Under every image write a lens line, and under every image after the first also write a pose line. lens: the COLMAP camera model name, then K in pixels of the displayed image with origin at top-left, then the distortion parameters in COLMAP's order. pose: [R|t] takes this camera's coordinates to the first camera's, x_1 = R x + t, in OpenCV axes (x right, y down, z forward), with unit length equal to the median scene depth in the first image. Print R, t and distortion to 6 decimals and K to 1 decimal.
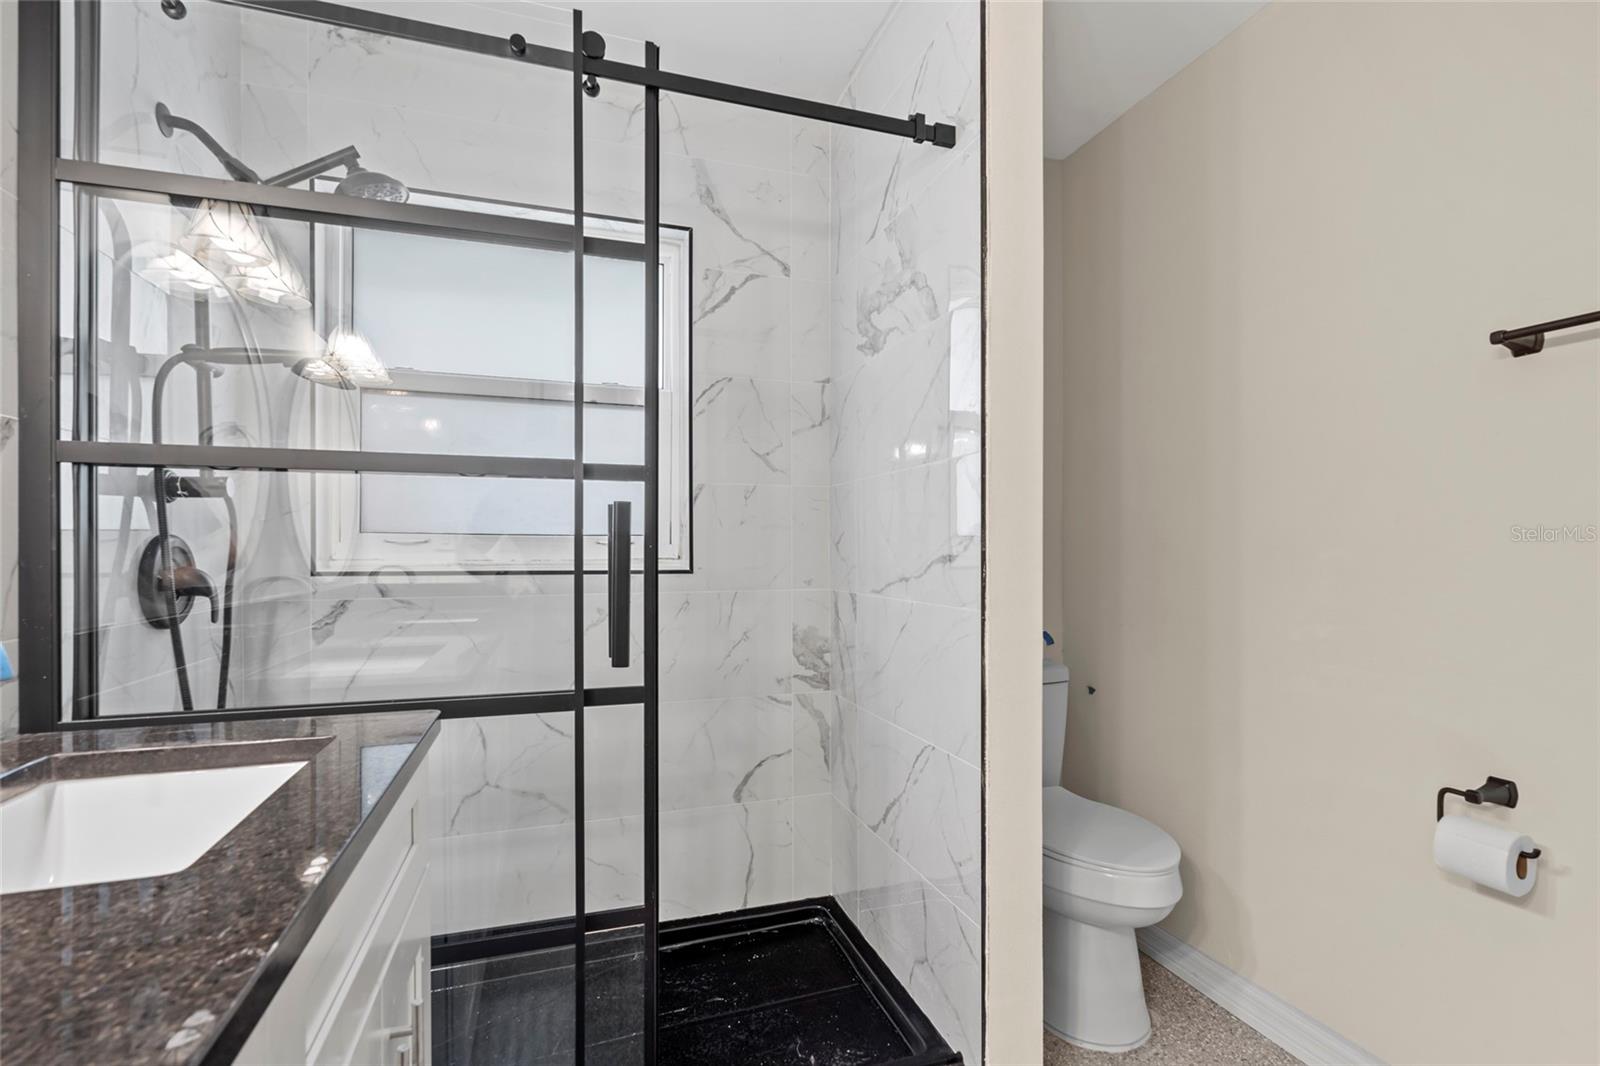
lens RADIAL K [[729.2, 0, 797.0], [0, 729.2, 553.1], [0, 0, 1]] dist [0.000228, 0.000661]
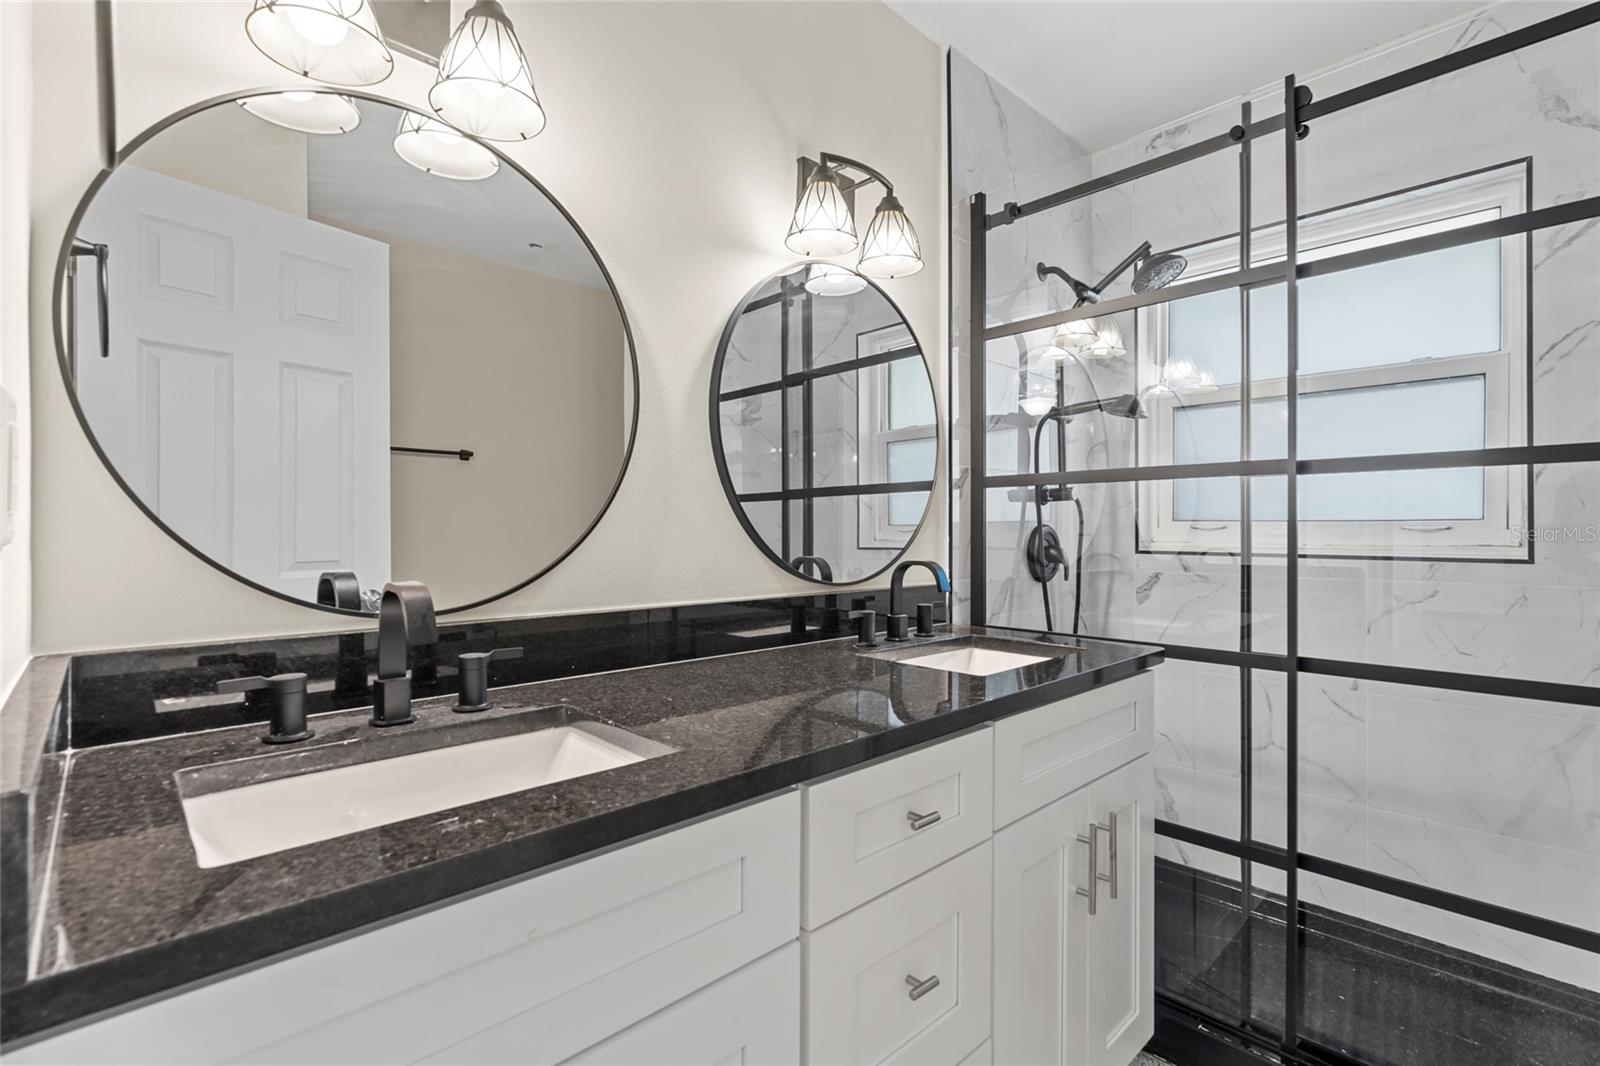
lens RADIAL K [[724.6, 0, 802.6], [0, 724.6, 534.1], [0, 0, 1]] dist [-0.002561, -0.000040]
pose [[0.427622, 0.005355, -0.903942, 0.359010], [-0.006119, 0.999977, 0.003029, -0.005889], [0.903937, 0.004236, 0.427645, -0.172067]]
